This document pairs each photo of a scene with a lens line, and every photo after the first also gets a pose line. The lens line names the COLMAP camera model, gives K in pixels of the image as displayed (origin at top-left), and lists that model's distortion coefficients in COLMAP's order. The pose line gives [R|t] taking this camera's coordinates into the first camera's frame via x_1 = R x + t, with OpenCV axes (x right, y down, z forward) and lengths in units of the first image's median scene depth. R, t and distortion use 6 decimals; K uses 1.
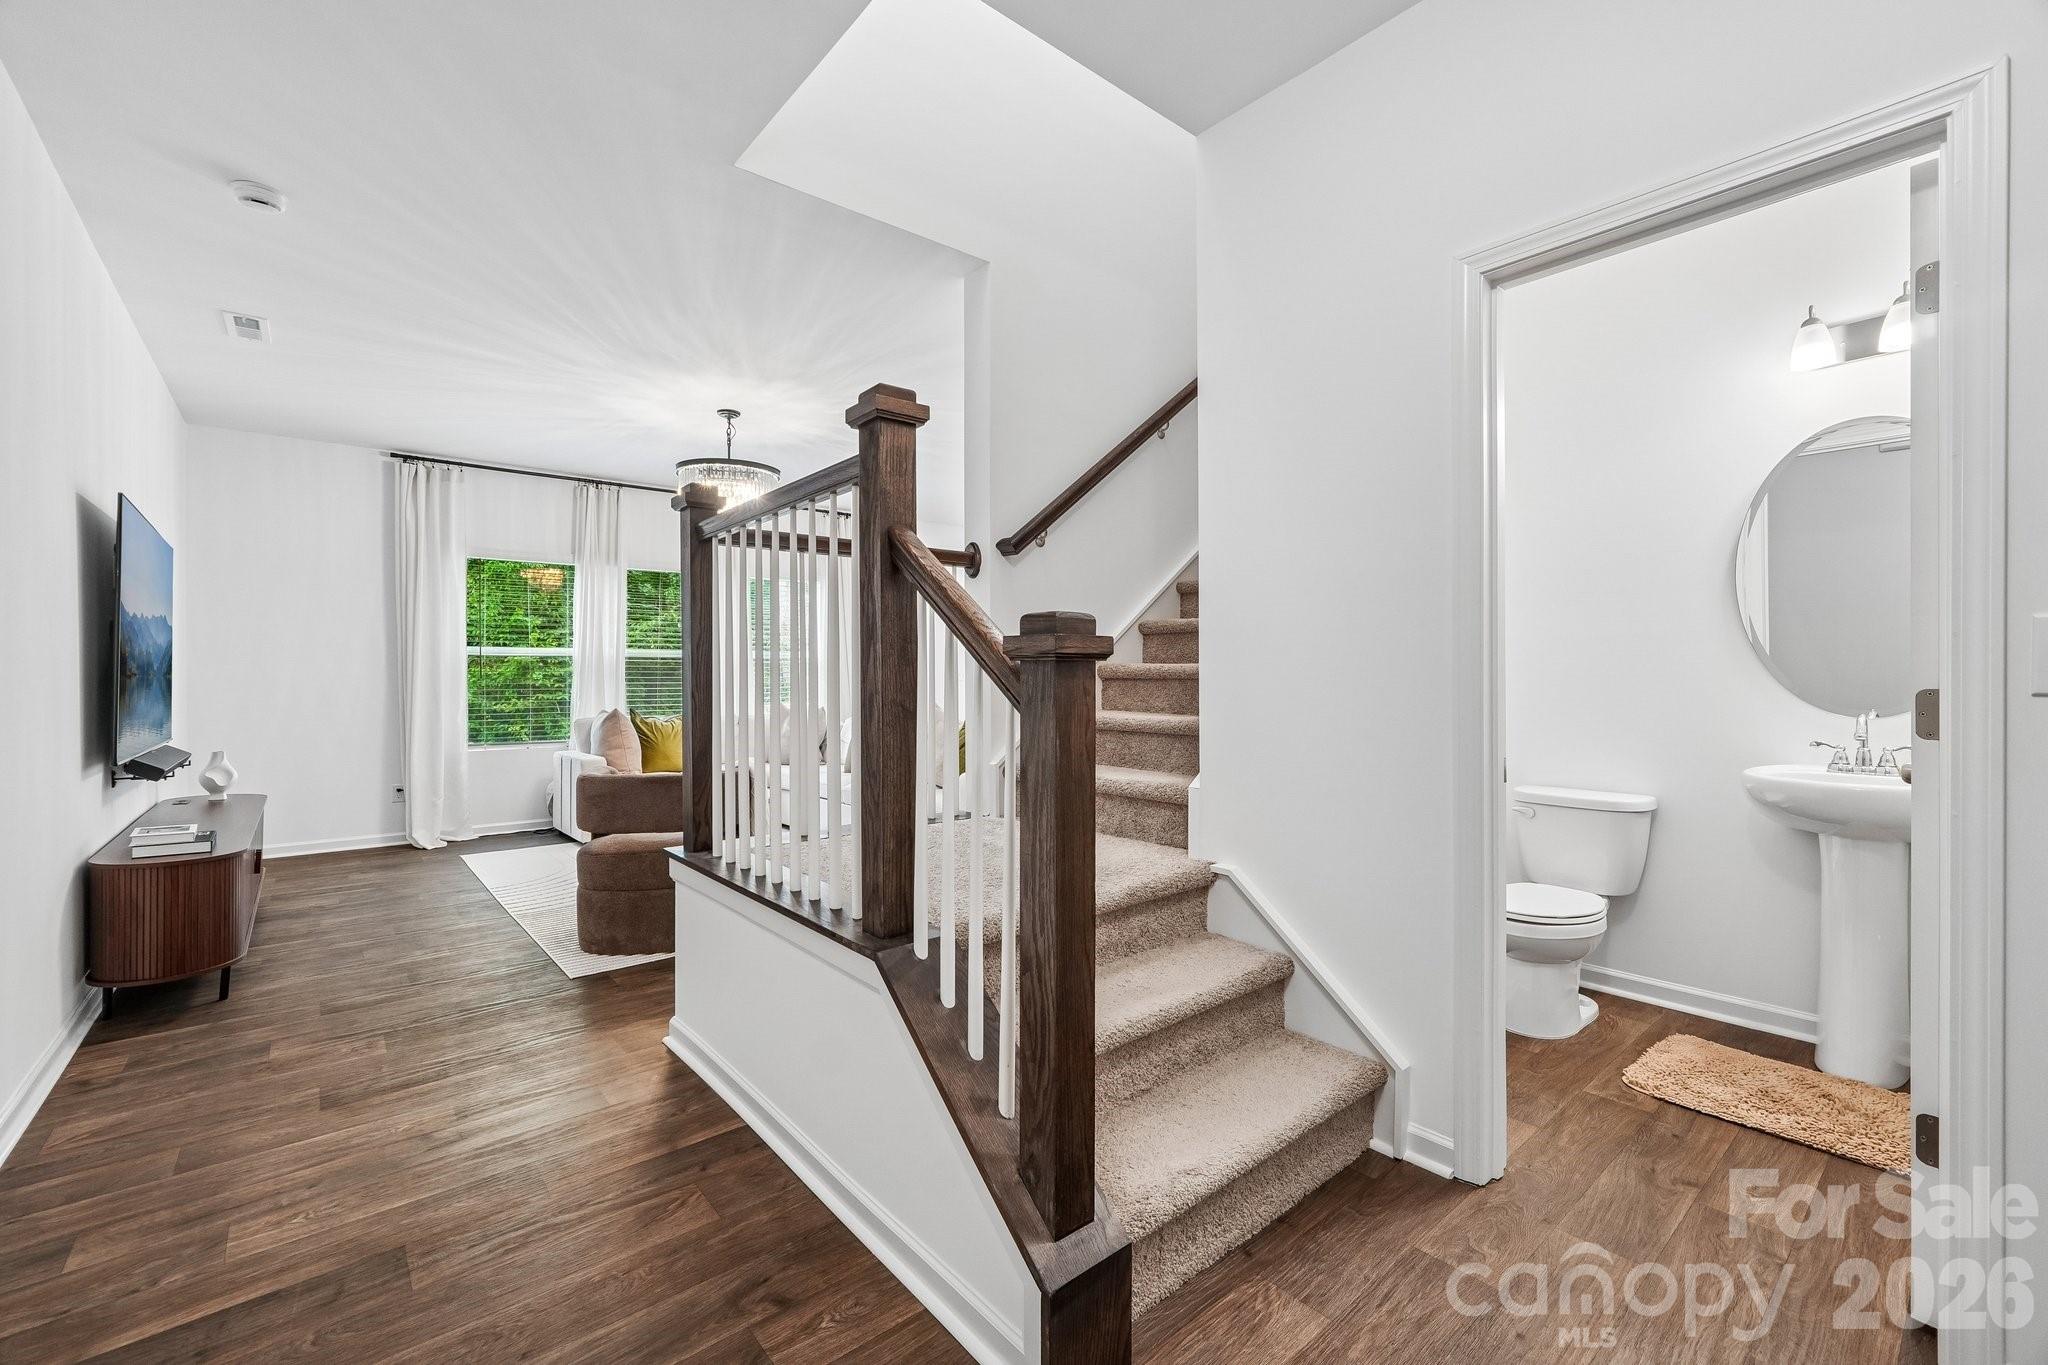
lens RADIAL K [[847.7, 0, 1024.0], [0, 847.7, 682.5], [0, 0, 1]] dist [-0.000964, 0.000138]
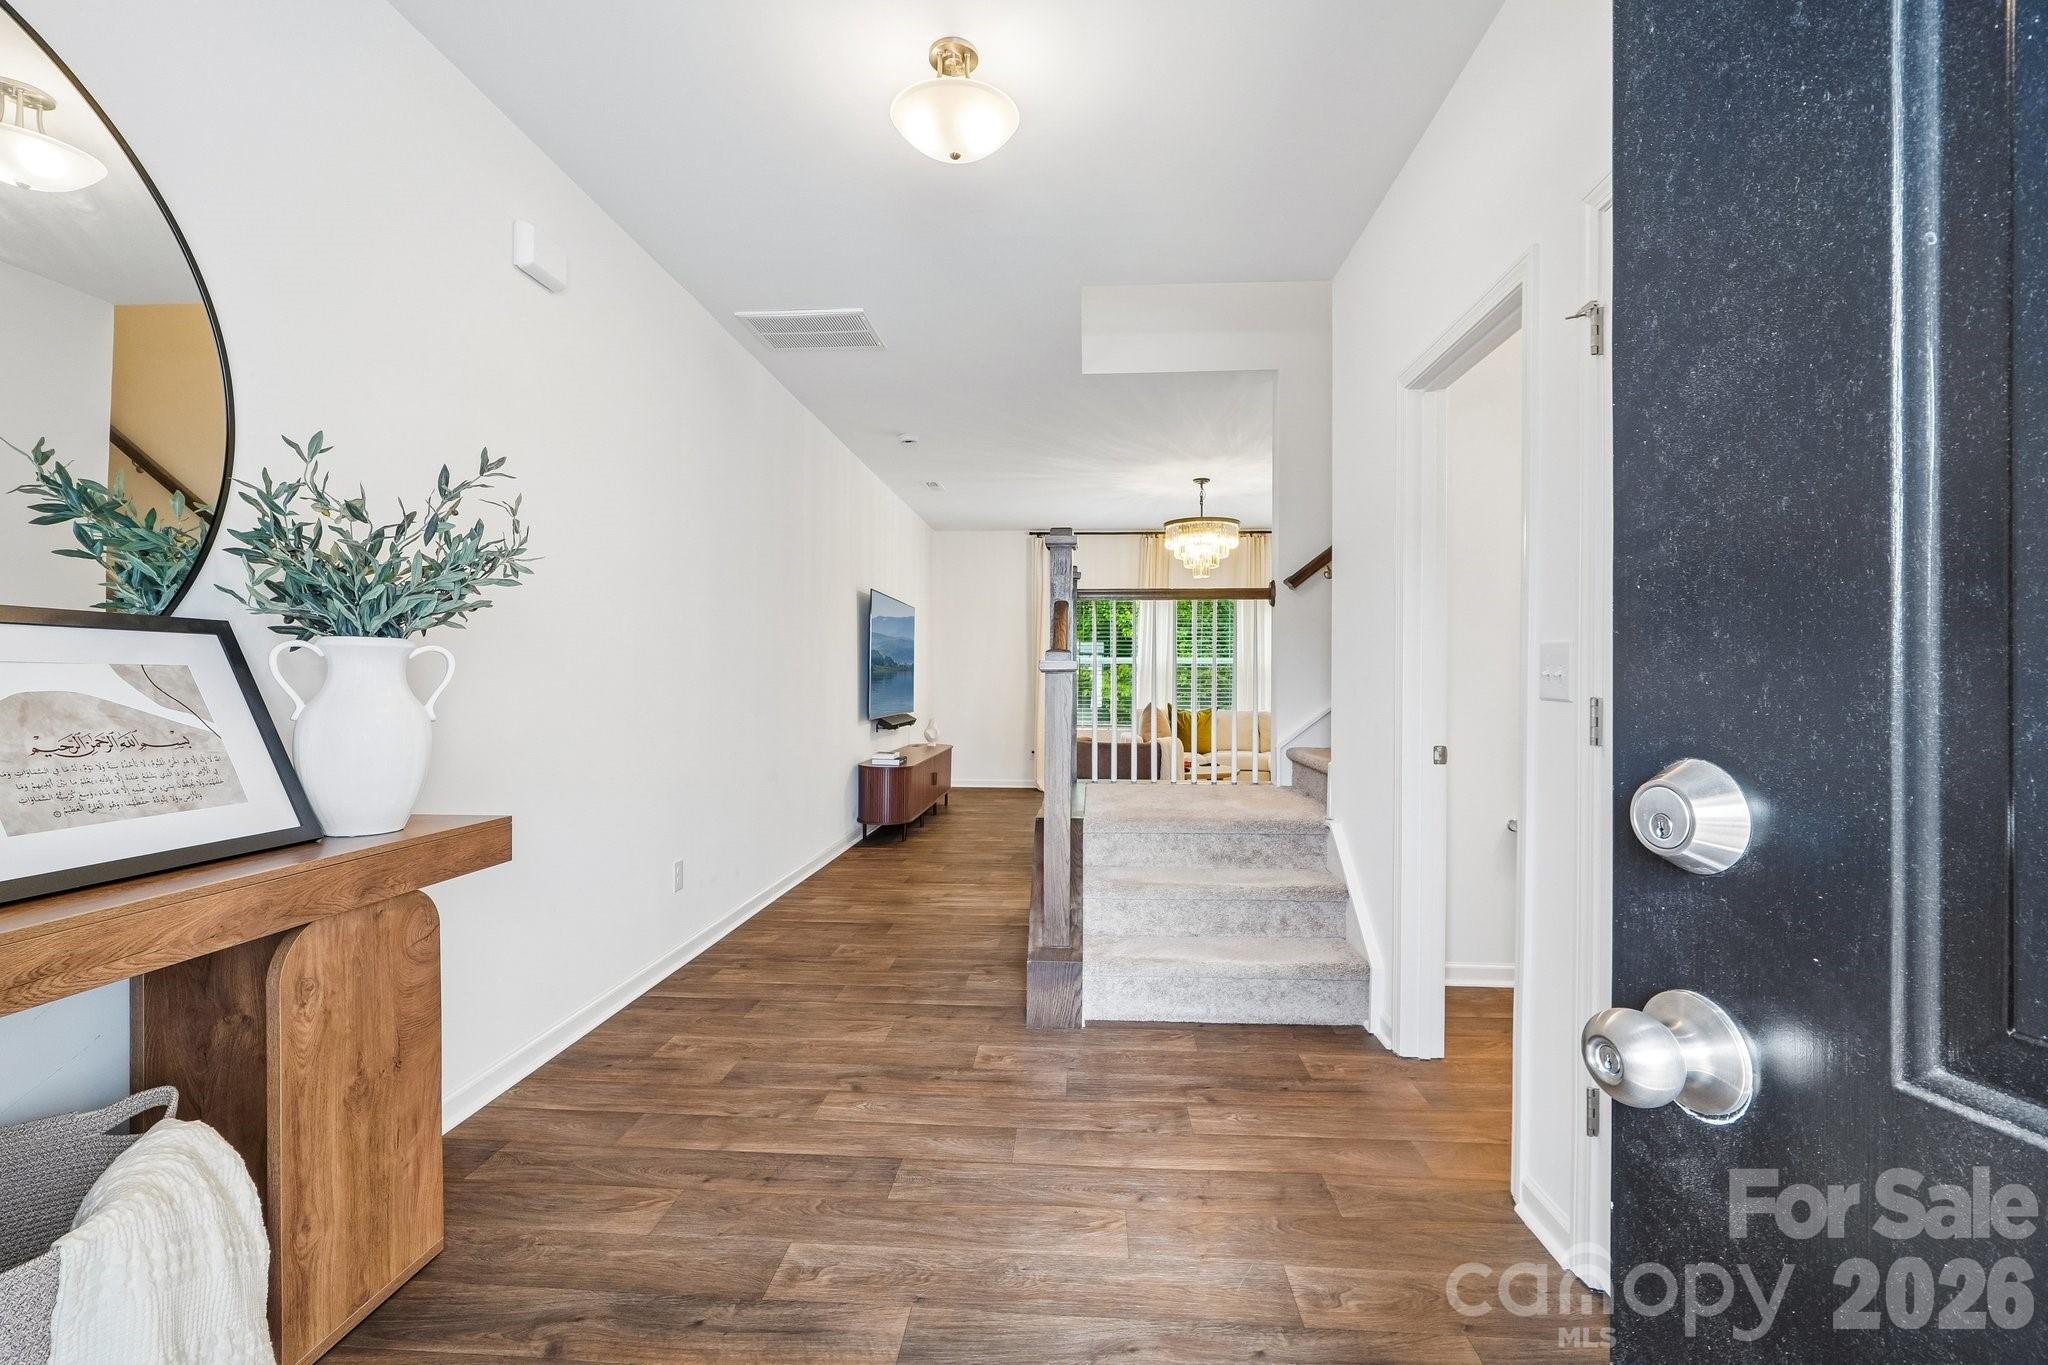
lens RADIAL K [[847.7, 0, 1024.0], [0, 847.7, 682.5], [0, 0, 1]] dist [-0.000964, 0.000138]
pose [[0.724563, 0.010299, -0.689131, 0.749693], [-0.011624, 0.999929, 0.002722, -0.006310], [0.689110, 0.006038, 0.724631, -0.300593]]
